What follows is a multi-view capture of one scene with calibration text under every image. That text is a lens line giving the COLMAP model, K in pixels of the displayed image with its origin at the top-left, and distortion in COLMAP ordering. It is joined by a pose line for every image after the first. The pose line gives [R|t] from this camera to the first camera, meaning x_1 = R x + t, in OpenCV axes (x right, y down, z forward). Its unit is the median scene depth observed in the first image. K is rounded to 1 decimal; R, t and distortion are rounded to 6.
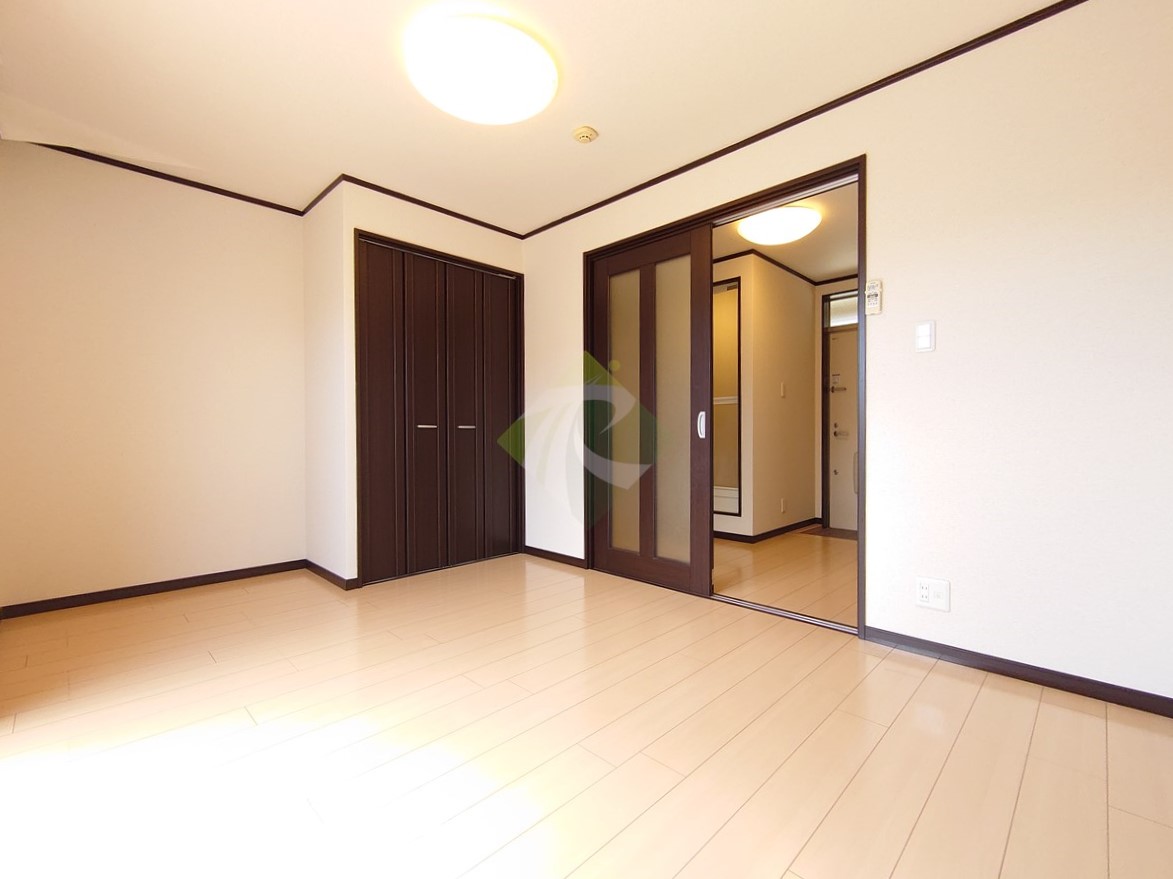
lens RADIAL K [[515.2, 0, 578.4], [0, 515.2, 437.7], [0, 0, 1]] dist [-0.001745, -0.000075]
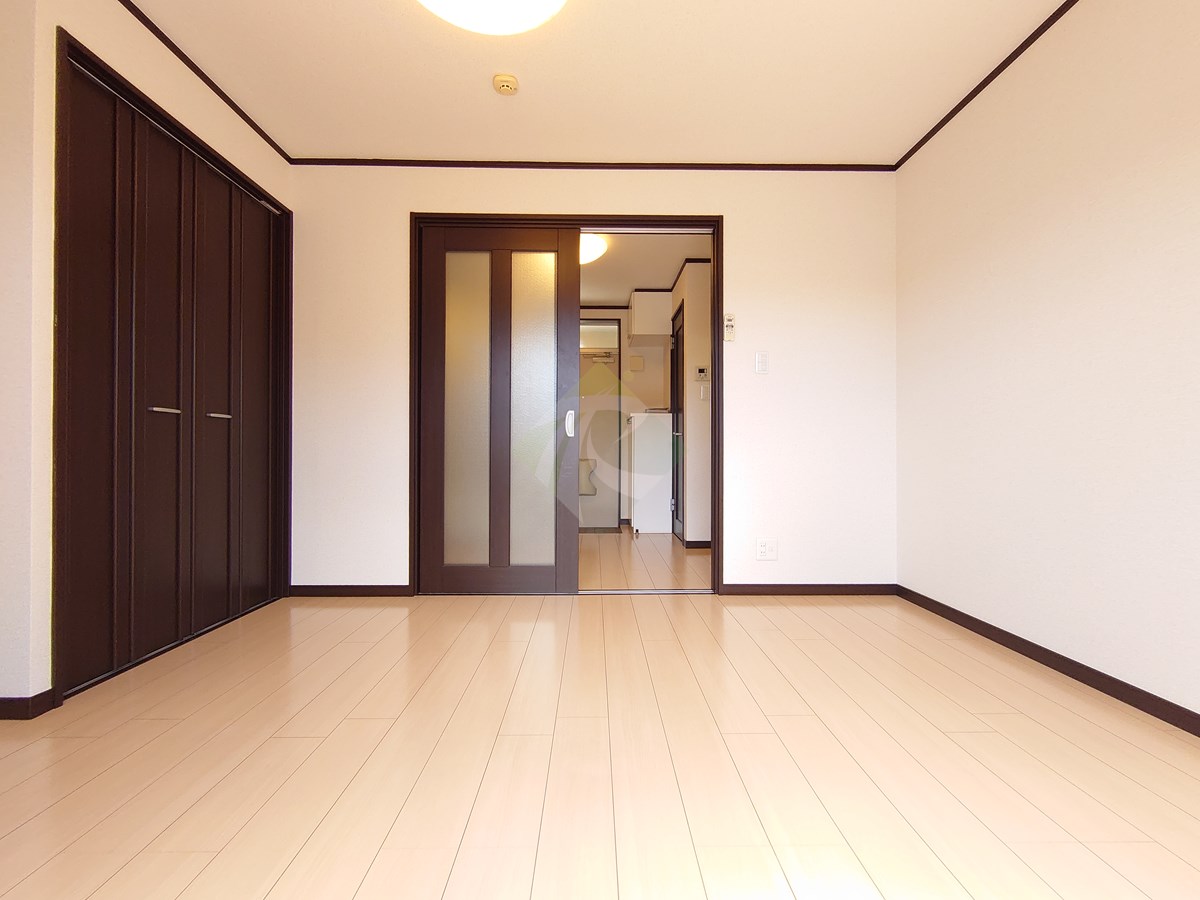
lens RADIAL K [[527.1, 0, 591.9], [0, 527.1, 445.6], [0, 0, 1]] dist [-0.001745, -0.000075]
pose [[0.697525, 0.014733, 0.716409, -0.392742], [-0.000095, 0.999791, -0.020467, 0.032916], [-0.716560, 0.014208, 0.697380, 0.210553]]
